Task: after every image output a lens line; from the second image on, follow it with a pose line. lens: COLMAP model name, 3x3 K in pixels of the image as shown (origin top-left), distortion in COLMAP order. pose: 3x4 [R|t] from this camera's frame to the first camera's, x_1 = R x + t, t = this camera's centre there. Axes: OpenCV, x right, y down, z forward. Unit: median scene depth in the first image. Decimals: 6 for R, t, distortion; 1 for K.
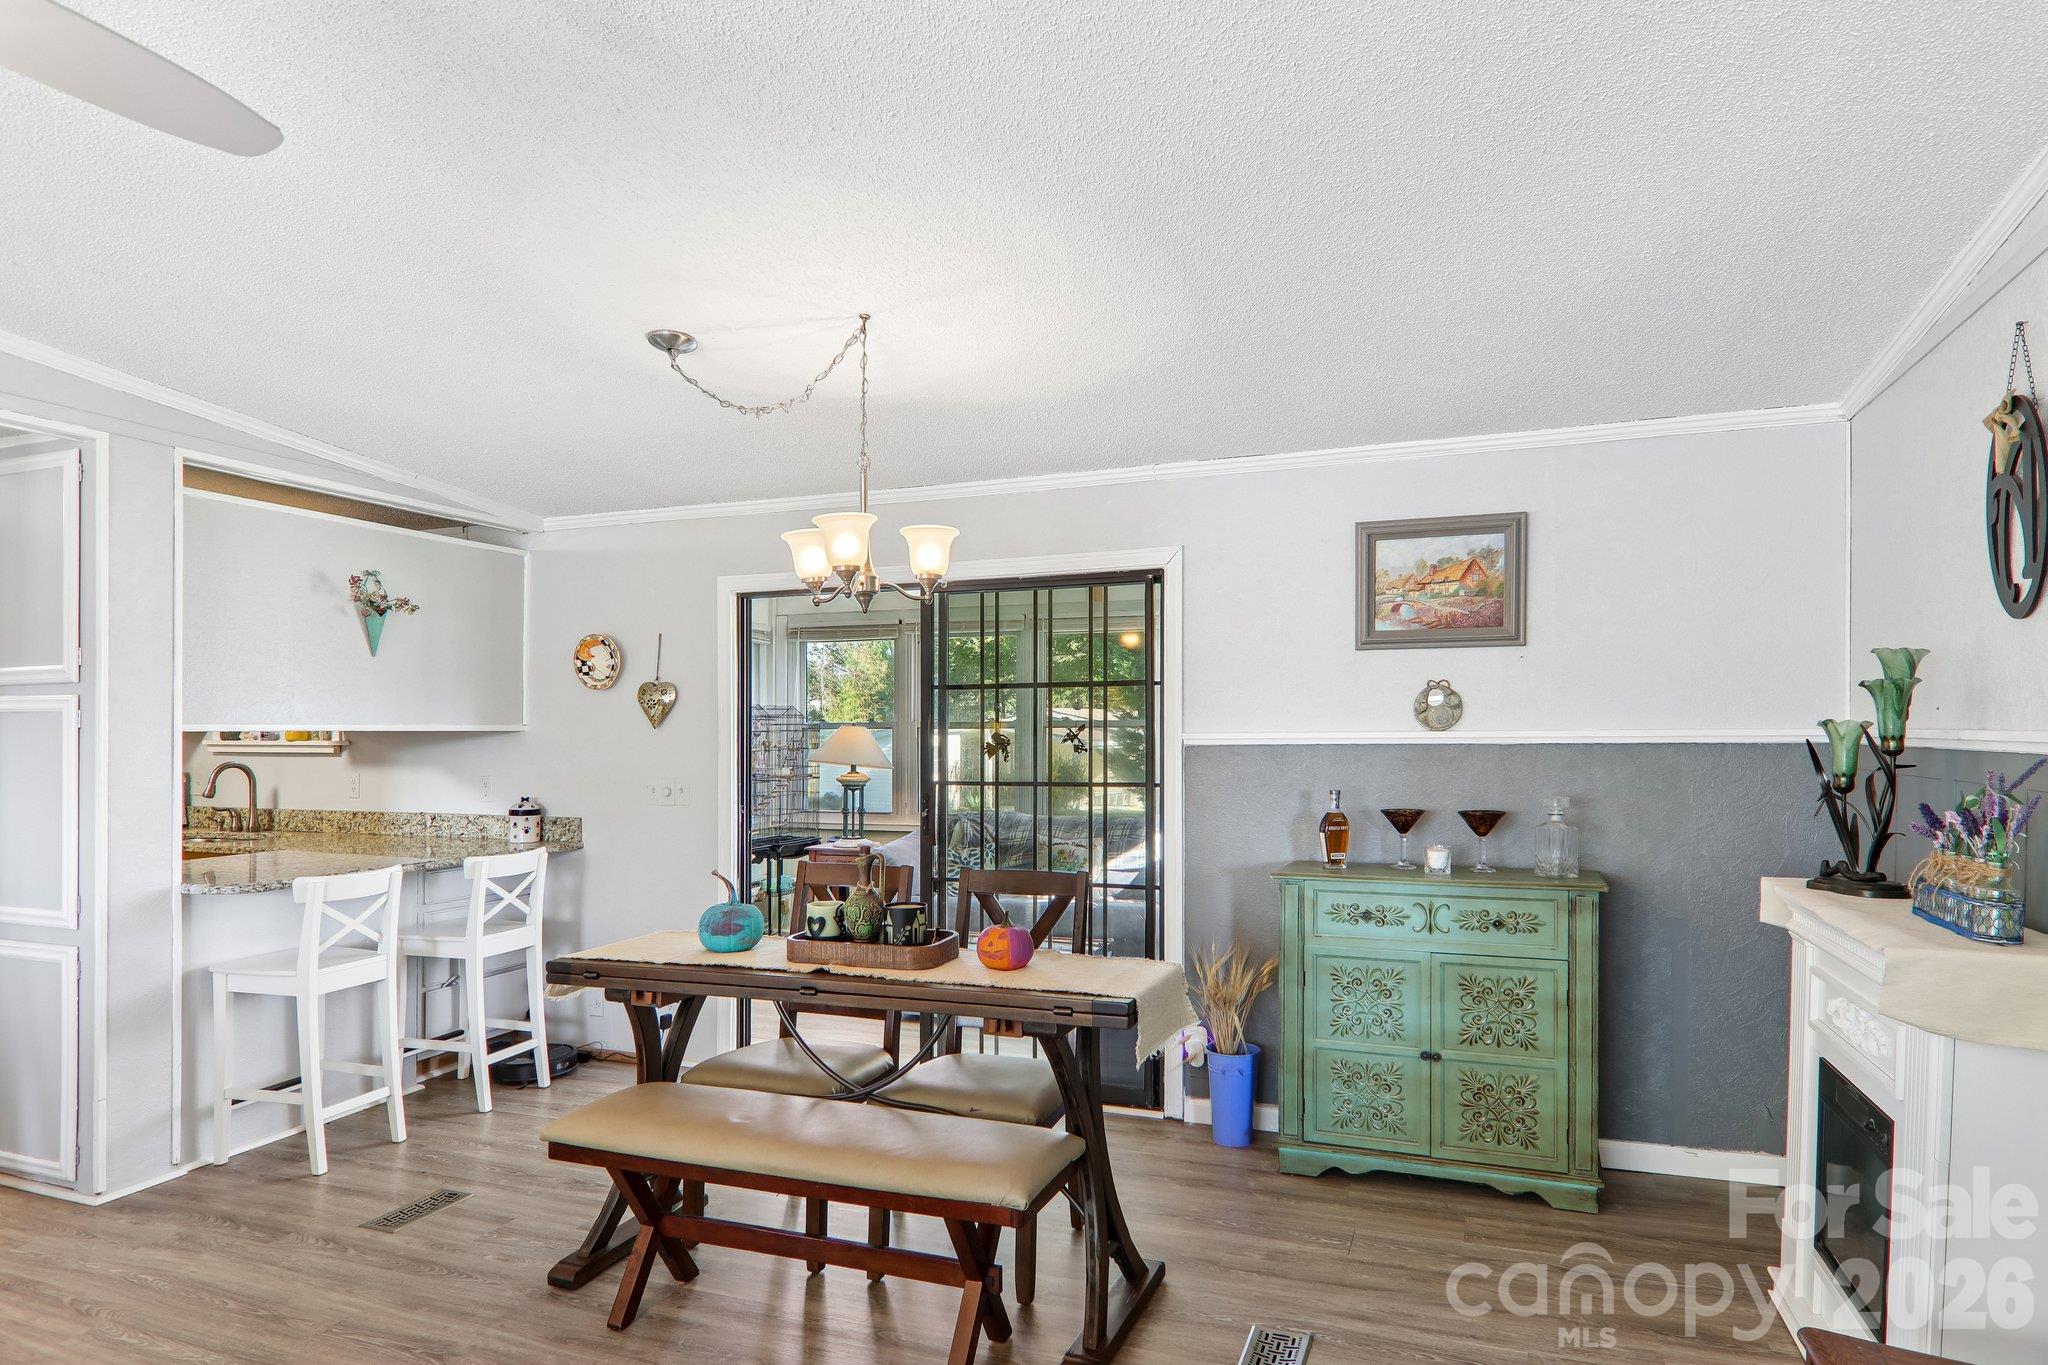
lens RADIAL K [[1173.9, 0, 1042.7], [0, 1173.9, 729.7], [0, 0, 1]] dist [0.008949, 0.002707]
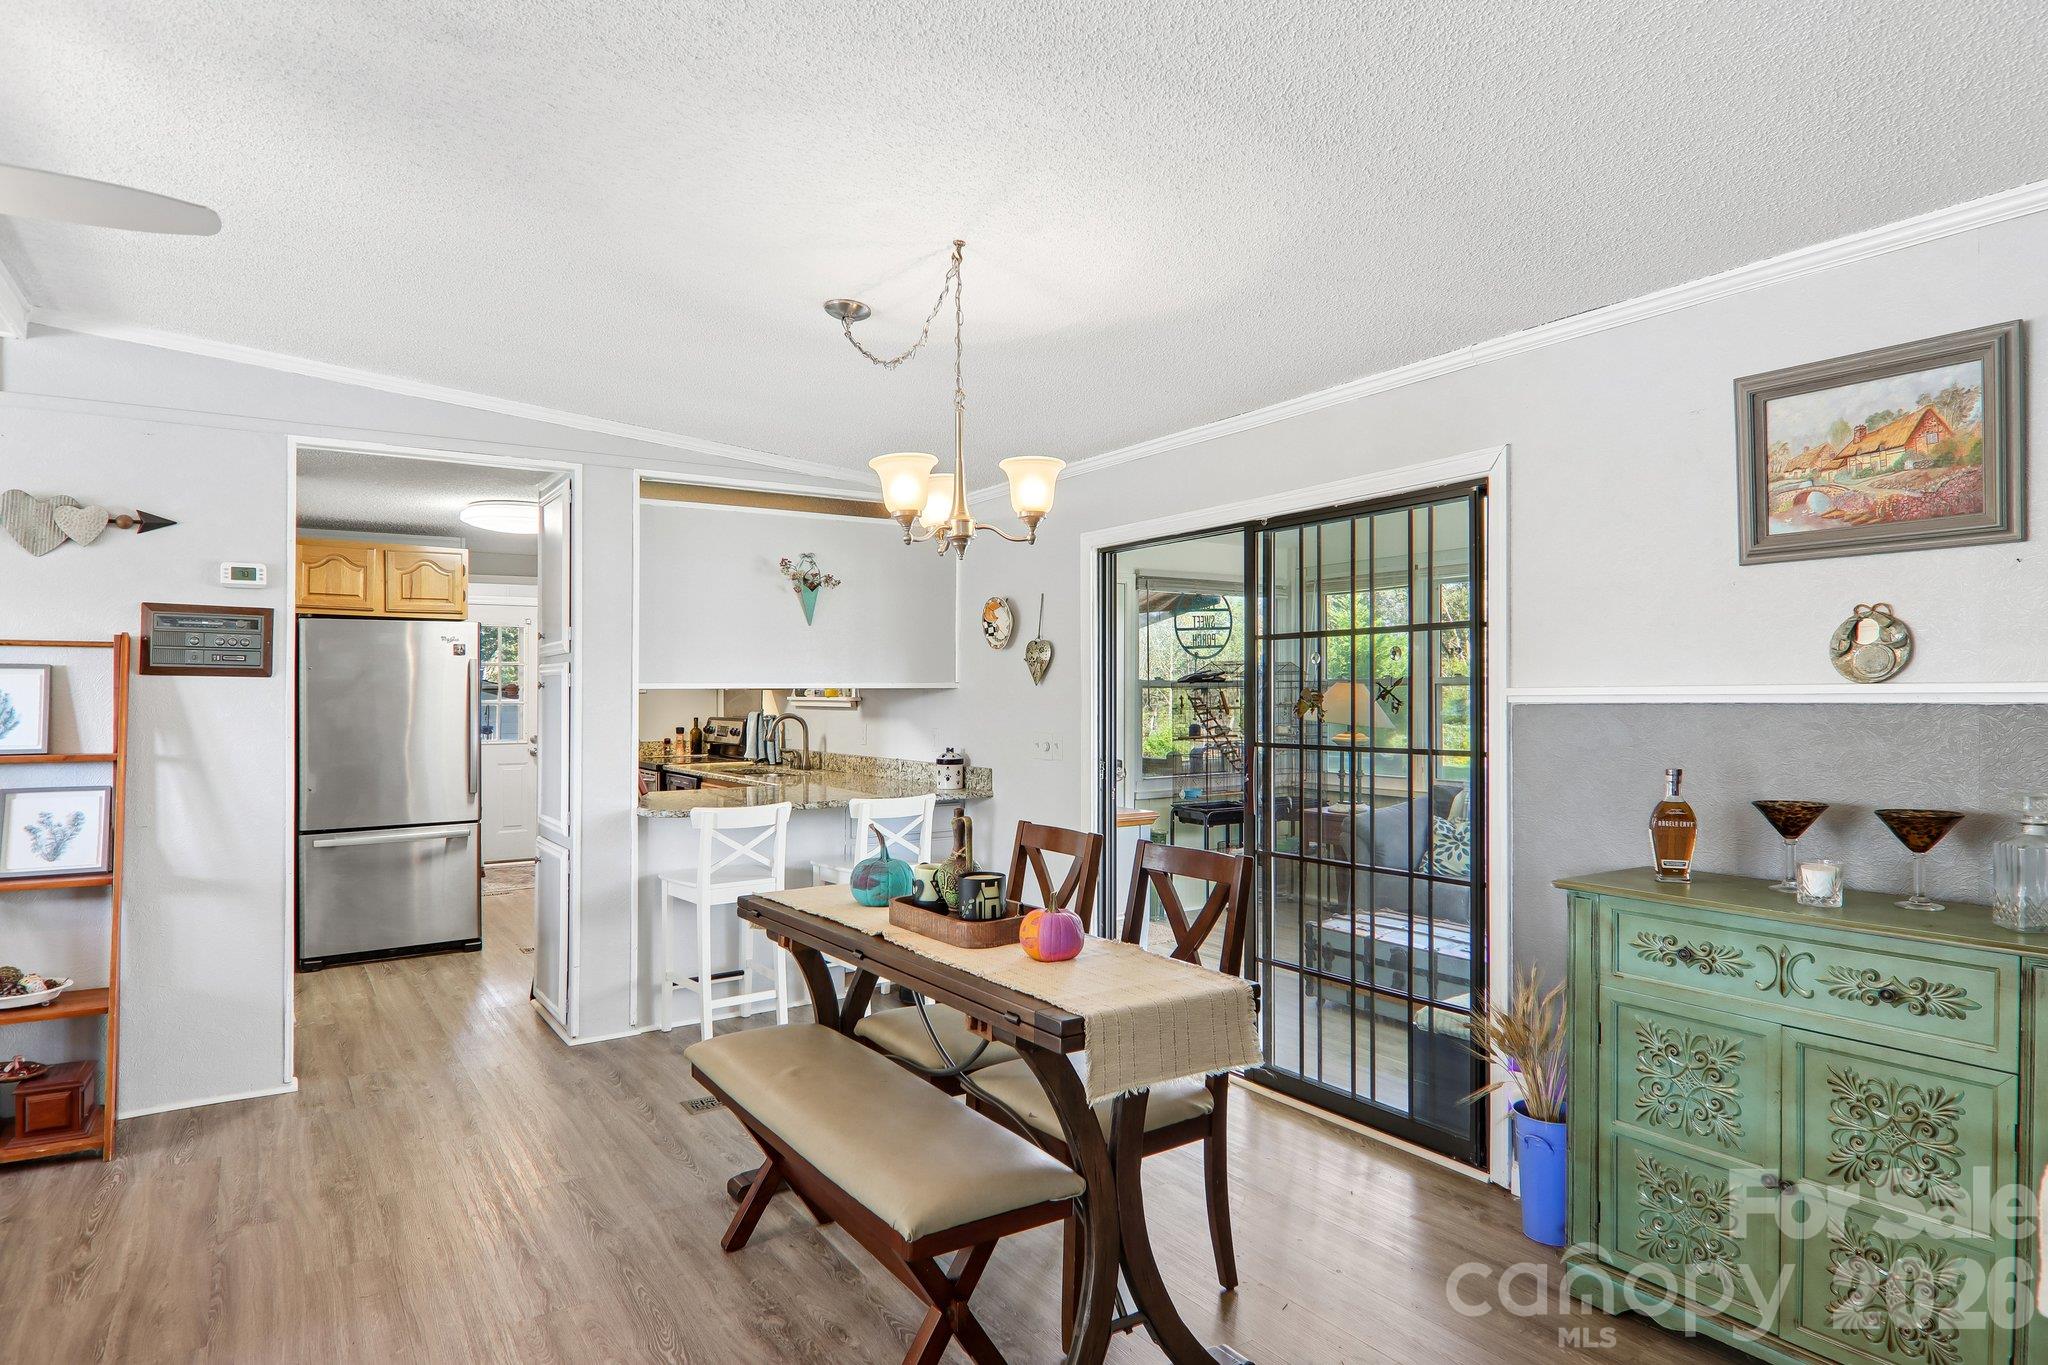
lens RADIAL K [[1147.8, 0, 1024.0], [0, 1147.8, 682.5], [0, 0, 1]] dist [0.013562, -0.029439]
pose [[0.812994, -0.005629, -0.582245, 0.332137], [0.002619, 0.999979, -0.006010, 0.003487], [0.582266, 0.003361, 0.812991, 0.224961]]
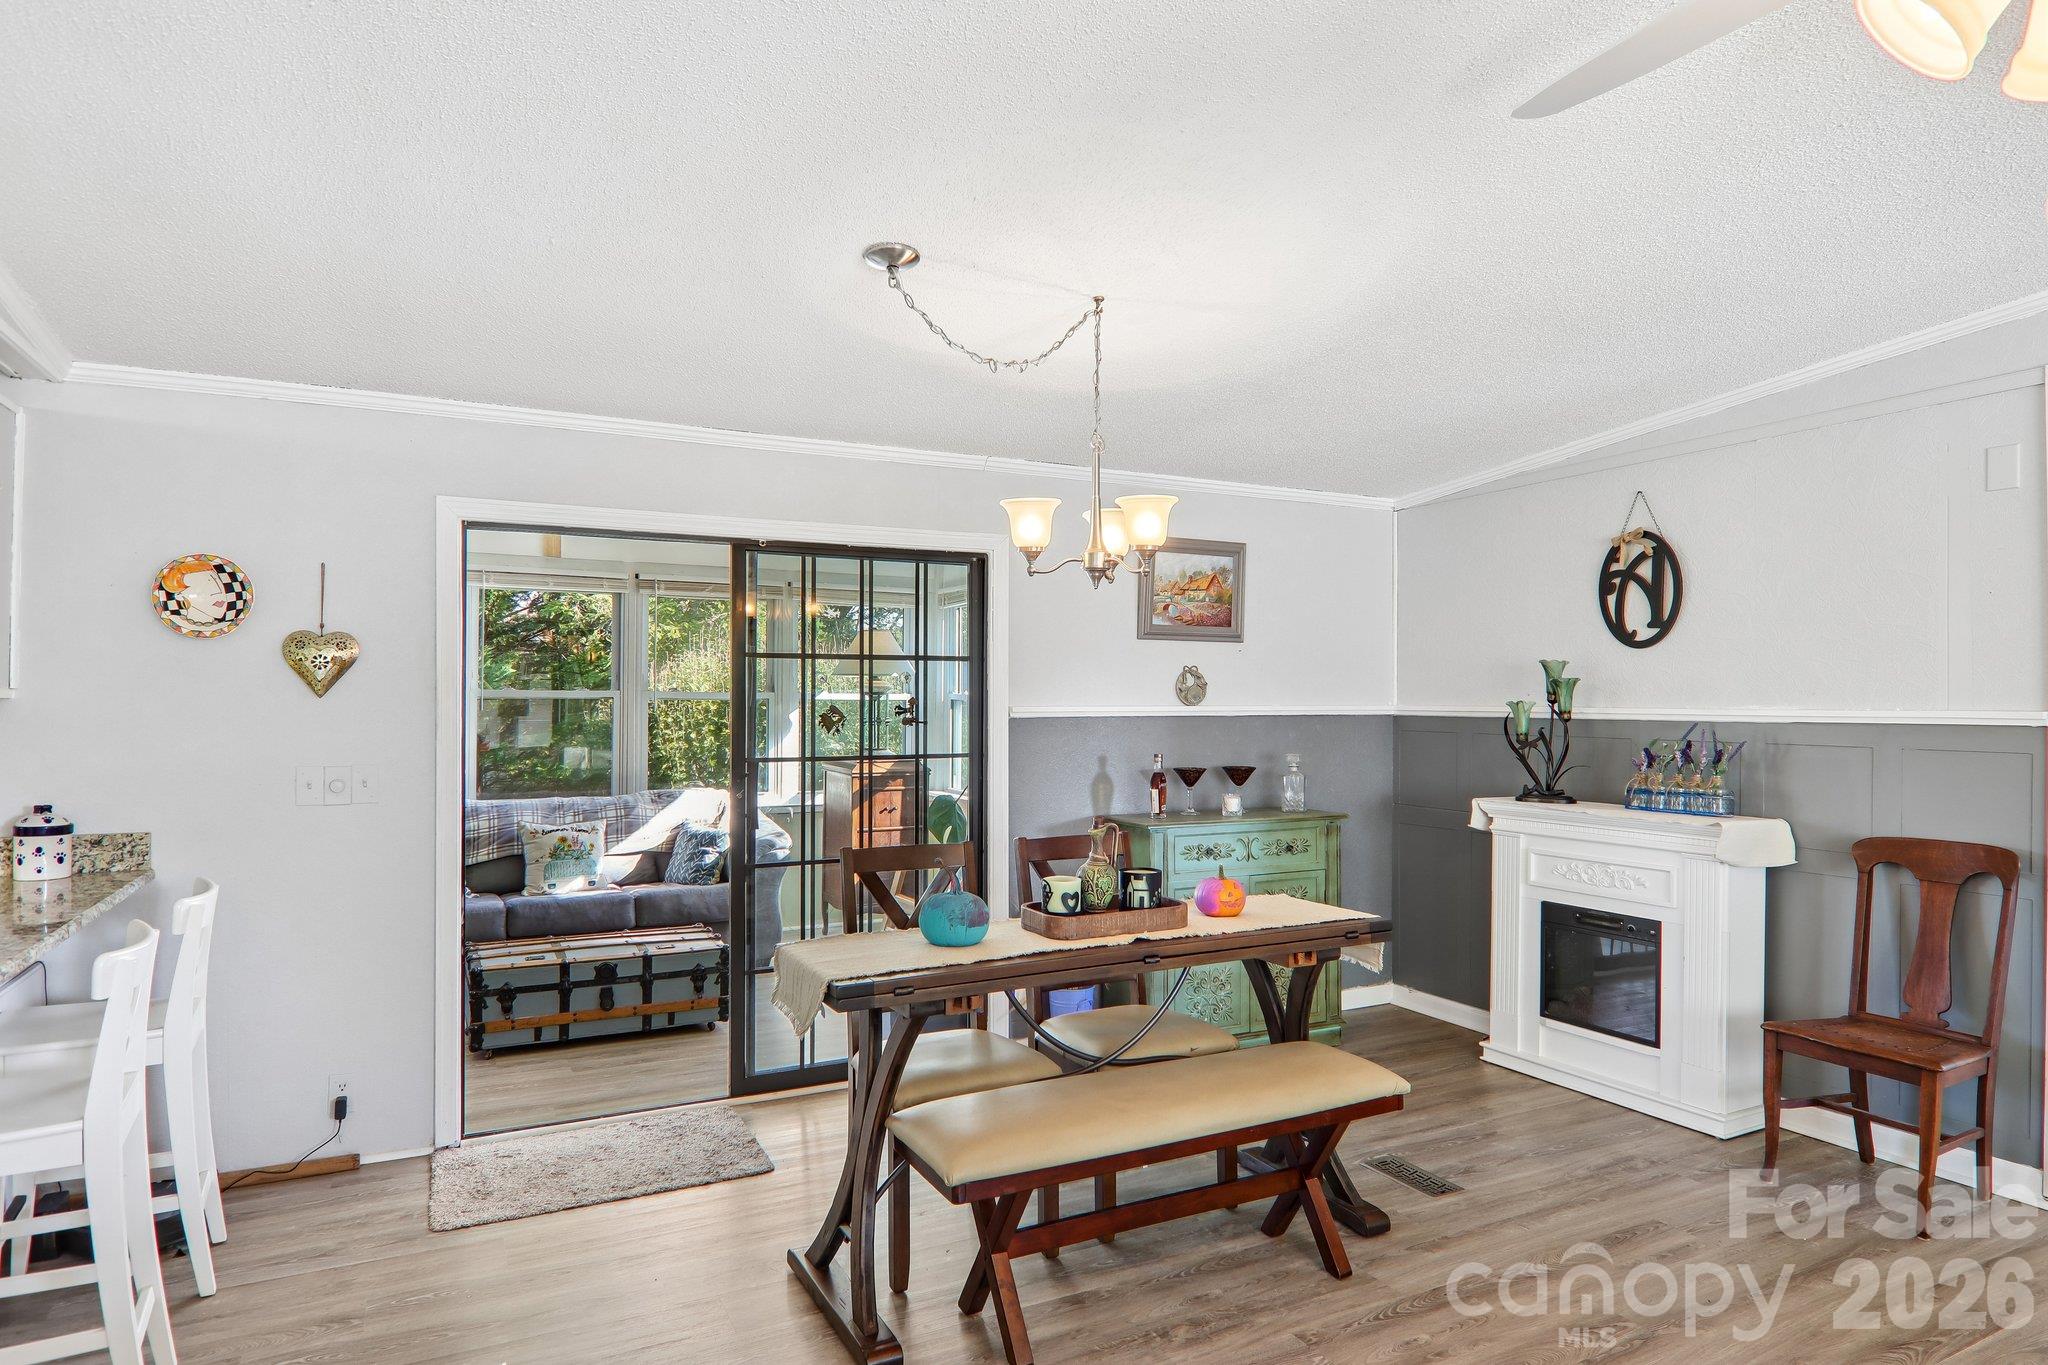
lens RADIAL K [[1162.5, 0, 1017.3], [0, 1162.5, 692.7], [0, 0, 1]] dist [0.013737, -0.031994]
pose [[0.678842, 0.012040, 0.734185, -0.737124], [-0.006426, 0.999925, -0.010457, 0.001275], [-0.734256, 0.002381, 0.678869, 0.287775]]
